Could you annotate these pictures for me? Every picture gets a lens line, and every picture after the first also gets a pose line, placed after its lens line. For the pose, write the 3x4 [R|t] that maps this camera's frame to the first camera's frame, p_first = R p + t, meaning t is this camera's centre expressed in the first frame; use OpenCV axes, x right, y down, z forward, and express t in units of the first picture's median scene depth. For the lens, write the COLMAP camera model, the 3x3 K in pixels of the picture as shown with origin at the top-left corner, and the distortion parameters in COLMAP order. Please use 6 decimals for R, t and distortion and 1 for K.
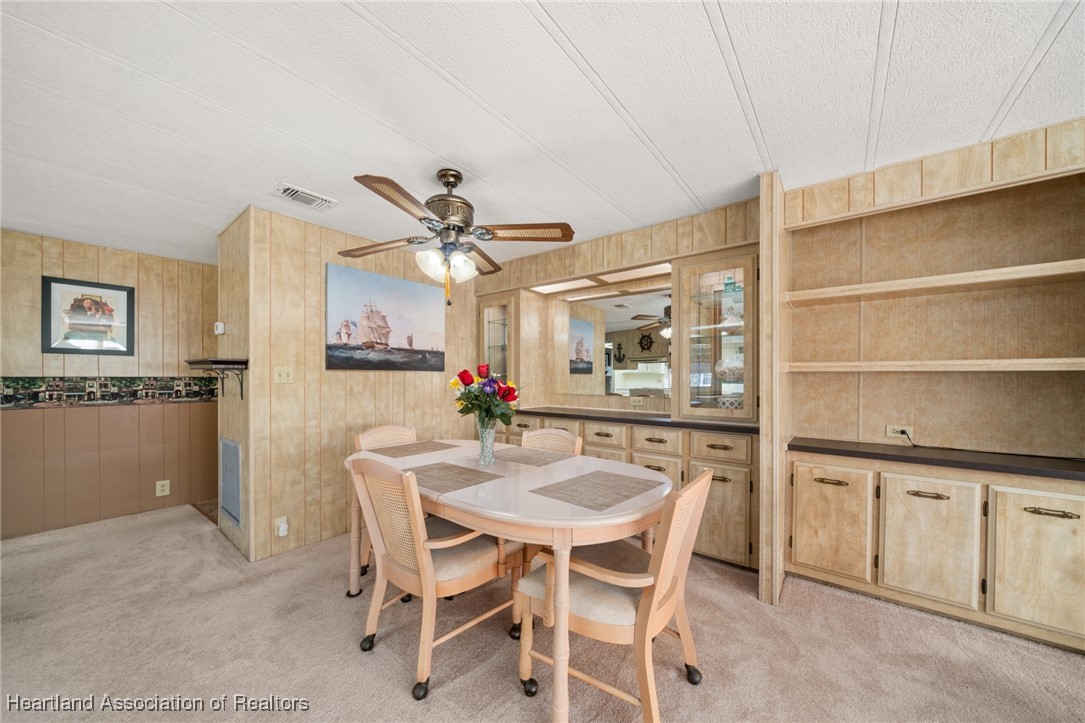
lens RADIAL K [[377.2, 0, 537.3], [0, 377.2, 379.9], [0, 0, 1]] dist [-0.008830, 0.000002]
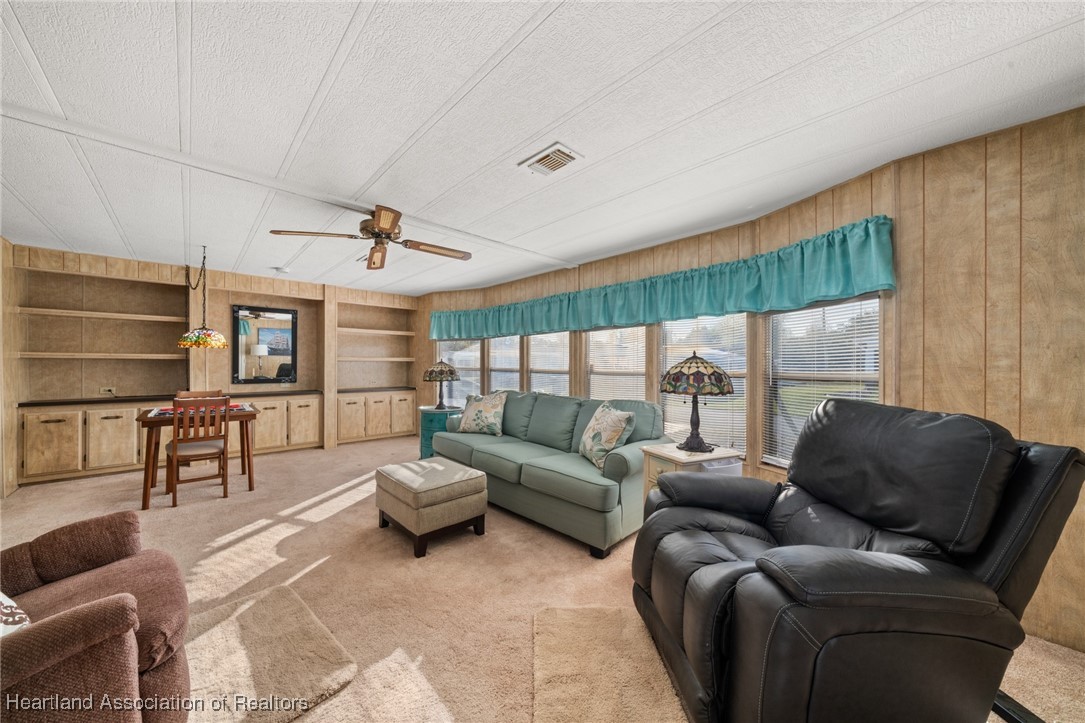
lens RADIAL K [[371.3, 0, 531.2], [0, 371.3, 365.4], [0, 0, 1]] dist [-0.007406, 0.000375]
pose [[0.144622, -0.006838, 0.989463, -0.542995], [0.006890, 0.999959, 0.005903, 0.015402], [-0.989463, 0.005963, 0.144663, -1.346811]]
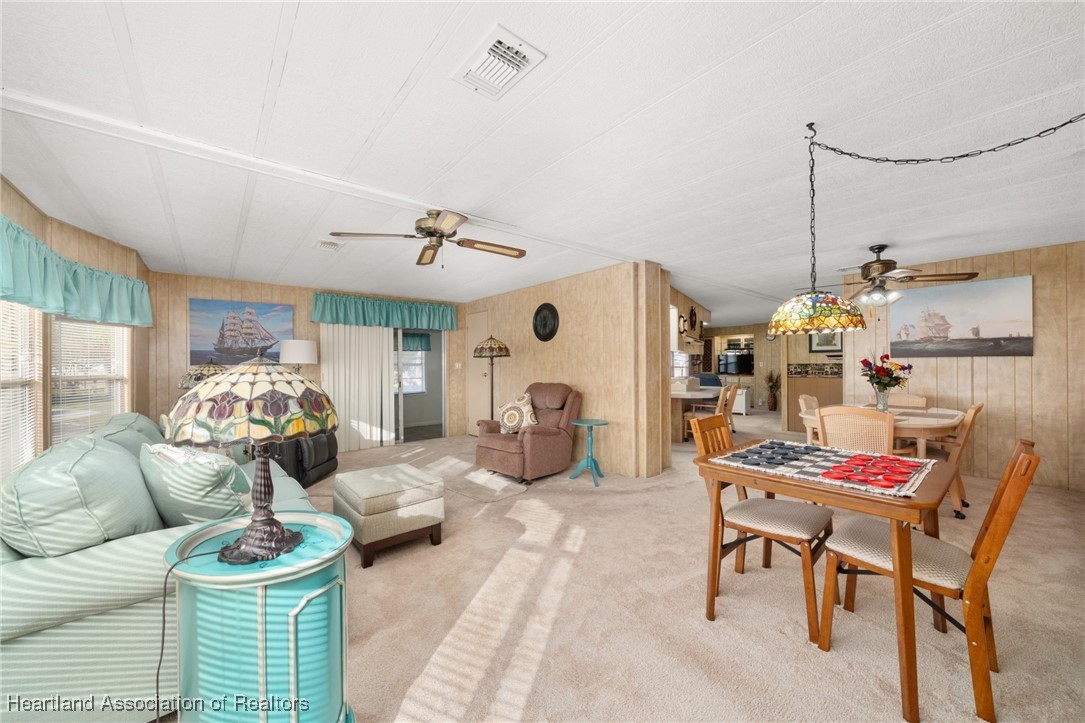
lens RADIAL K [[397.8, 0, 539.0], [0, 397.8, 362.8], [0, 0, 1]] dist [-0.002064, -0.000197]
pose [[-0.197973, -0.007872, -0.980176, 1.667360], [-0.001217, 0.999969, -0.007786, 0.010147], [0.980207, -0.000349, -0.197976, -0.157080]]
